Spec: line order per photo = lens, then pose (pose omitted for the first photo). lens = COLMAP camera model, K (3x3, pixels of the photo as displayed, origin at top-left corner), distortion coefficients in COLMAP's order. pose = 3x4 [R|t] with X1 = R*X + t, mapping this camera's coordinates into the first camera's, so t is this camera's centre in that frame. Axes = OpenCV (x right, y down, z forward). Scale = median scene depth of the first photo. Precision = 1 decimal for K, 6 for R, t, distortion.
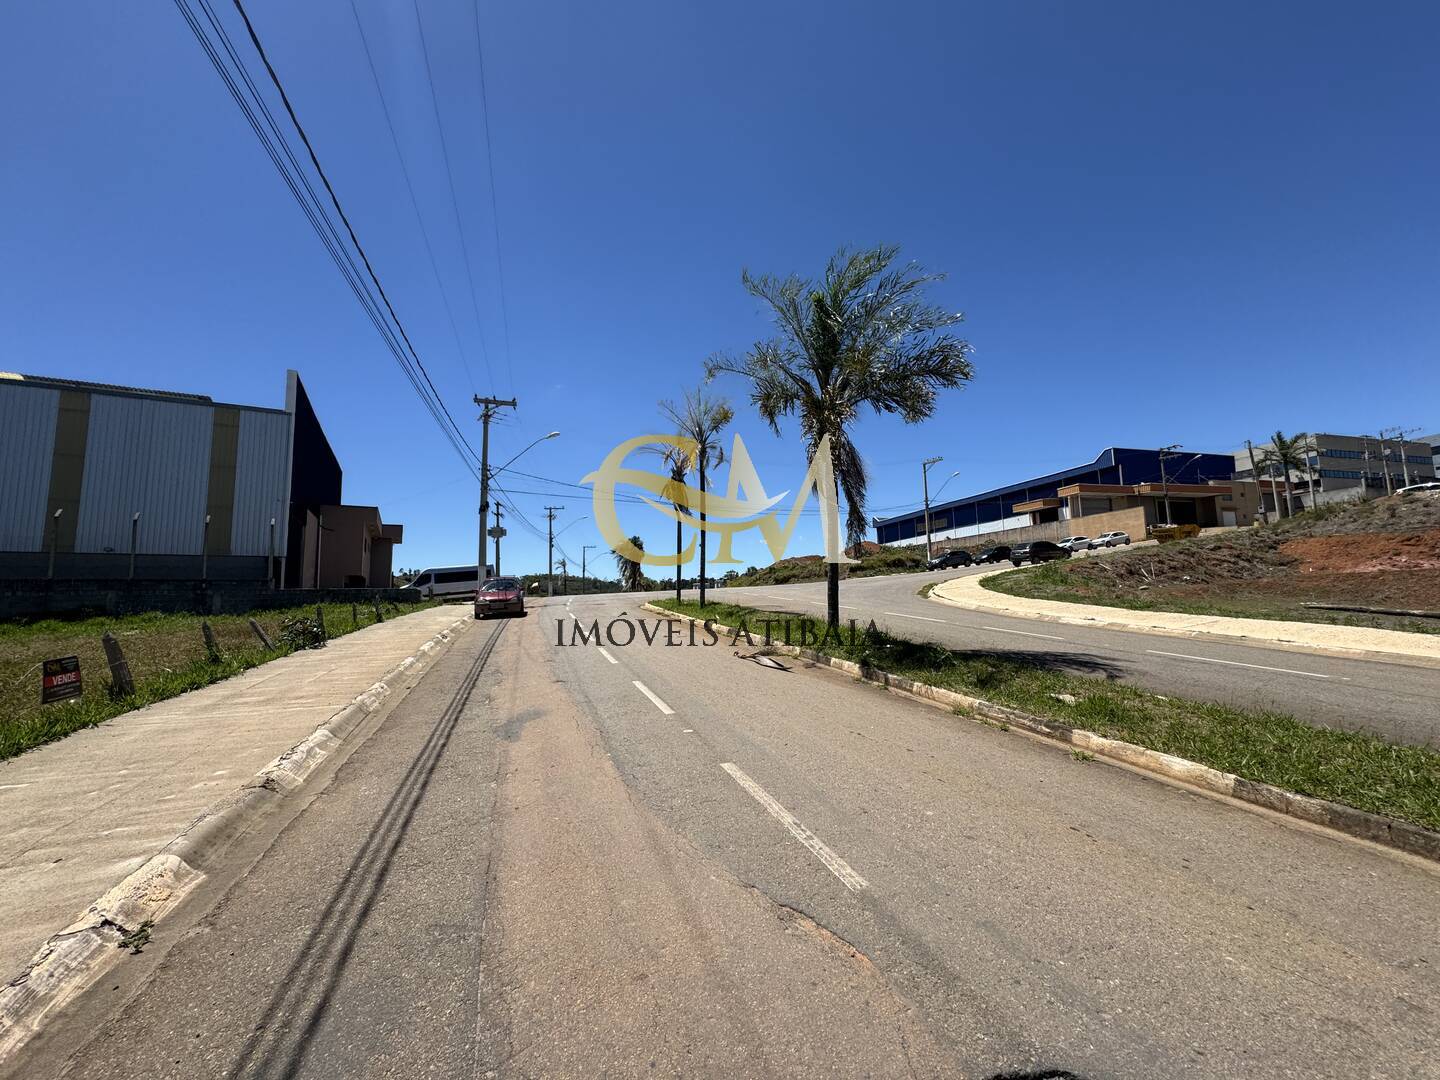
lens RADIAL K [[563.5, 0, 724.9], [0, 563.5, 546.3], [0, 0, 1]] dist [0.000597, 0.000837]
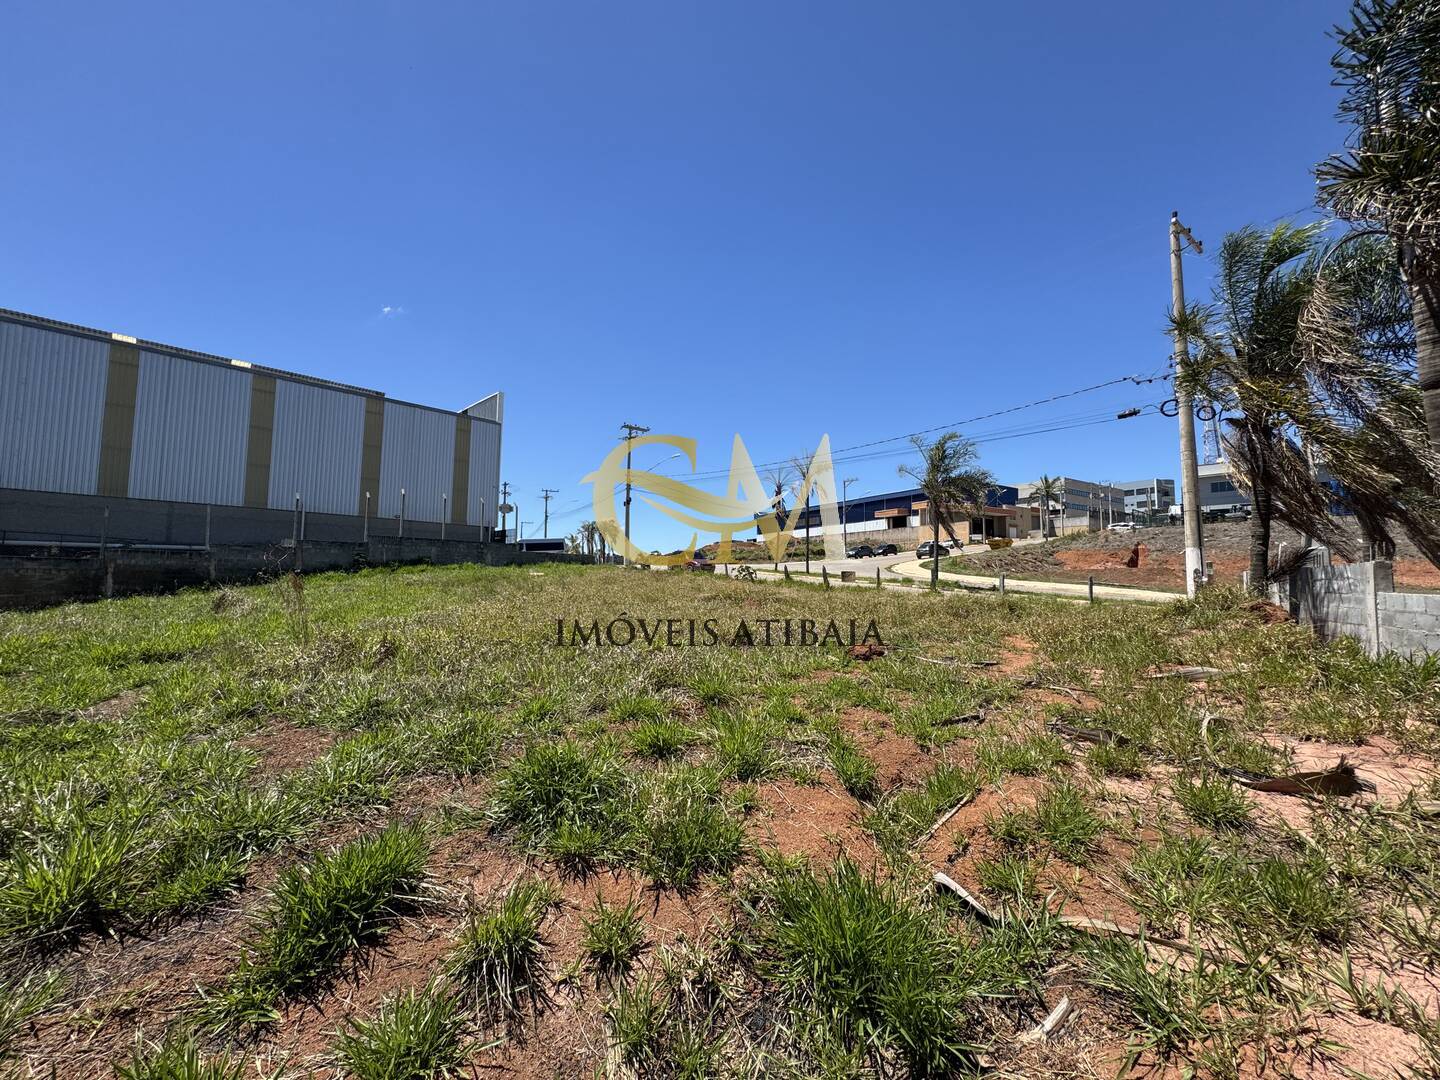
lens RADIAL K [[563.5, 0, 723.4], [0, 563.5, 542.5], [0, 0, 1]] dist [0.000597, 0.000837]
pose [[0.958233, 0.054111, 0.280824, -0.219556], [-0.060525, 0.998065, 0.014212, 0.000414], [-0.279512, -0.030615, 0.959654, -0.172026]]
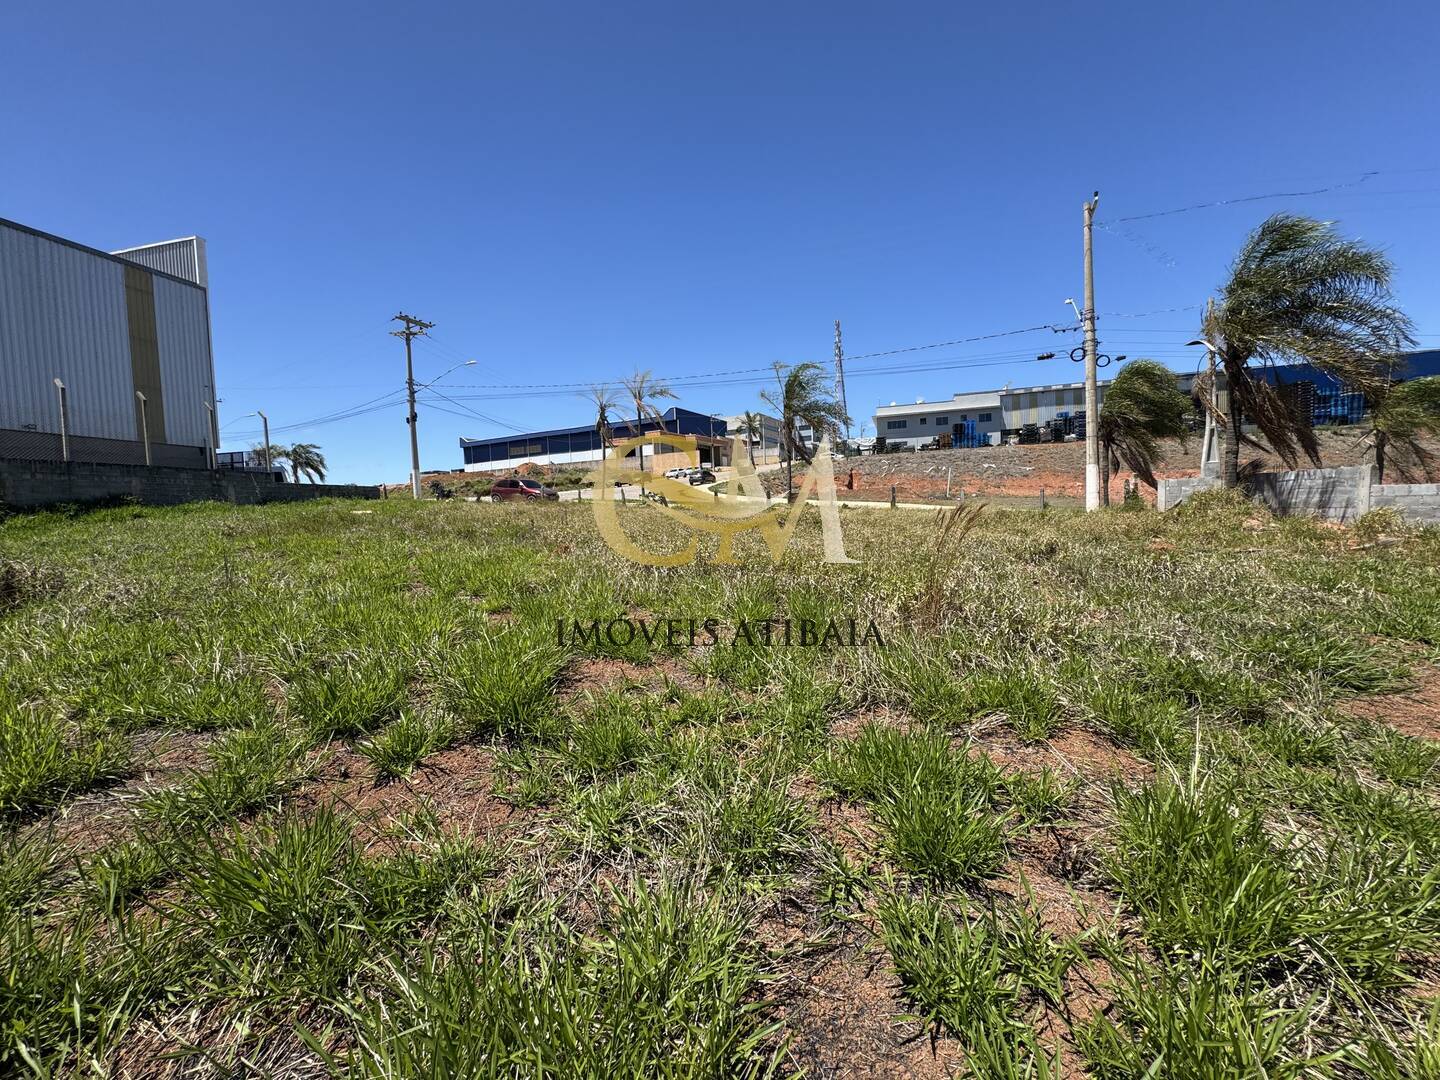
lens RADIAL K [[563.5, 0, 715.8], [0, 563.5, 538.5], [0, 0, 1]] dist [0.000597, 0.000837]
pose [[0.685771, -0.039164, 0.726763, -0.312715], [-0.049039, 0.993796, 0.099826, 0.011148], [-0.726163, -0.104098, 0.679596, -0.088983]]
